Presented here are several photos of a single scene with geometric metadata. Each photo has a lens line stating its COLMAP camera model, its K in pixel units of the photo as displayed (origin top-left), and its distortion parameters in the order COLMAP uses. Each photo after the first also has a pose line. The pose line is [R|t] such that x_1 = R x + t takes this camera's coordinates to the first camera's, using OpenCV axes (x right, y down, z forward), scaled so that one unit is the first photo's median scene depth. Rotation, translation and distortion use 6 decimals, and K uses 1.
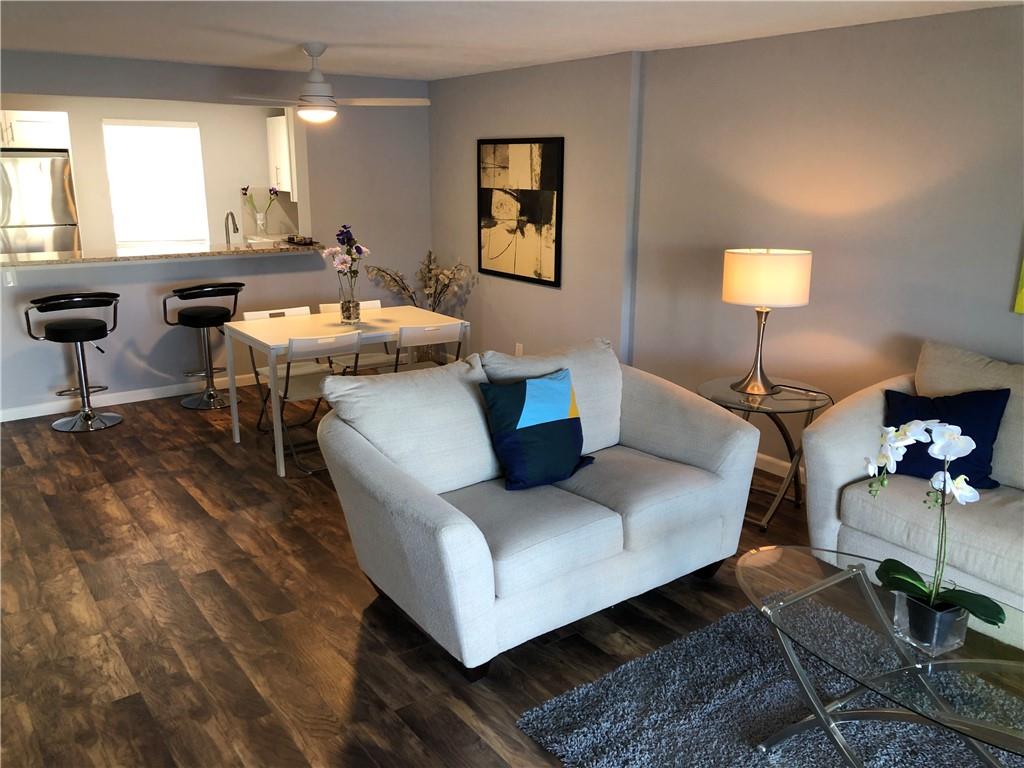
lens RADIAL K [[836.4, 0, 512.0], [0, 836.4, 384.0], [0, 0, 1]] dist [0.027321, -0.012422]
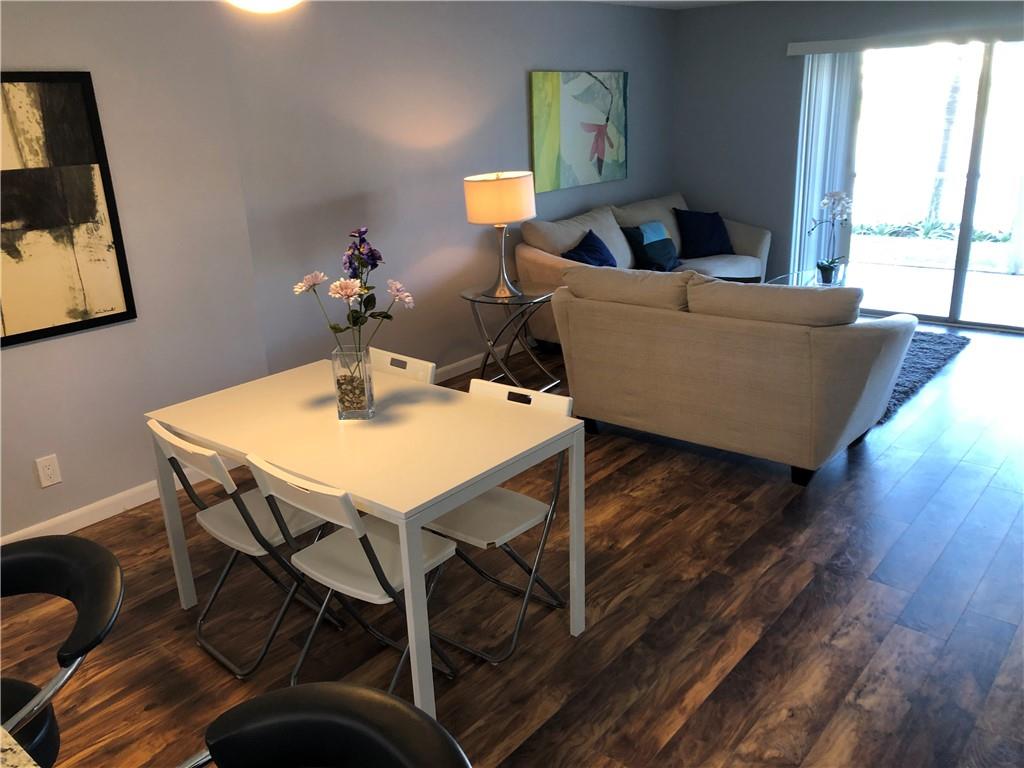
lens RADIAL K [[840.2, 0, 507.1], [0, 840.2, 376.8], [0, 0, 1]] dist [0.043057, -0.037555]
pose [[-0.235746, -0.297412, 0.925187, -0.676374], [0.287843, 0.887932, 0.358781, -0.249090], [-0.928208, 0.350889, -0.123718, 0.935937]]
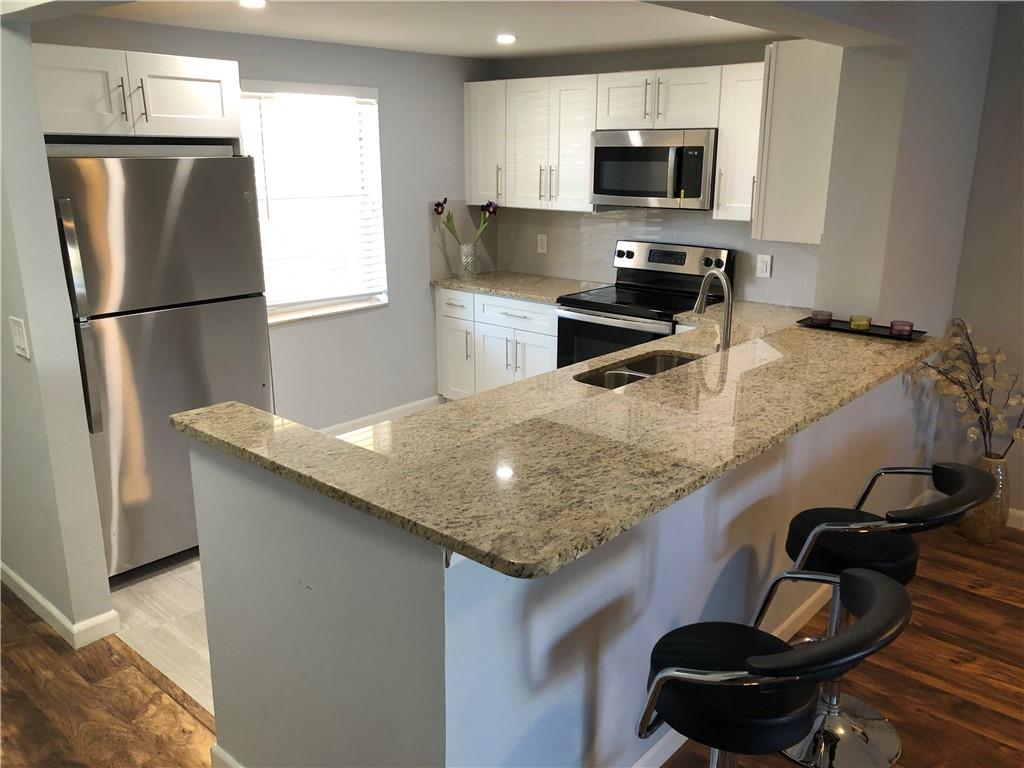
lens RADIAL K [[836.4, 0, 512.0], [0, 836.4, 384.0], [0, 0, 1]] dist [0.027321, -0.012422]
pose [[0.977406, -0.064644, 0.201241, -0.677627], [0.061711, 0.997877, 0.020820, -0.198825], [-0.202159, -0.007931, 0.979321, 0.707353]]
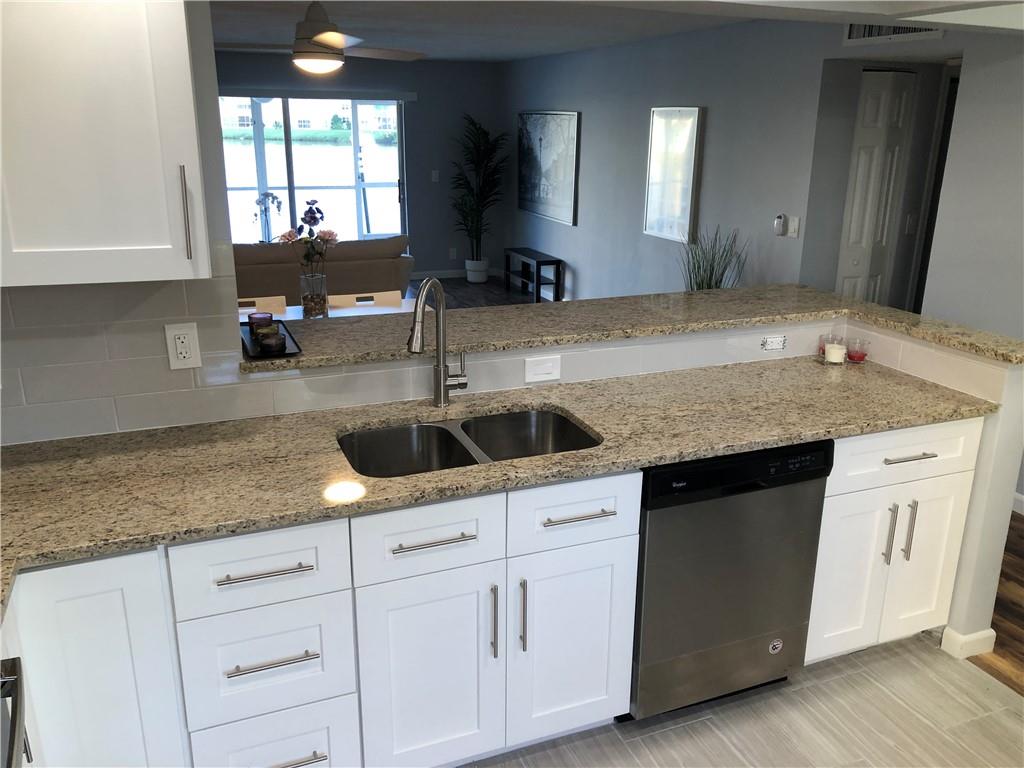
lens RADIAL K [[838.0, 0, 514.2], [0, 838.0, 390.5], [0, 0, 1]] dist [0.055624, -0.062108]
pose [[-0.968720, -0.093030, 0.230058, -0.568571], [0.045707, 0.844322, 0.533884, -0.437853], [-0.243910, 0.527699, -0.813659, 1.614550]]
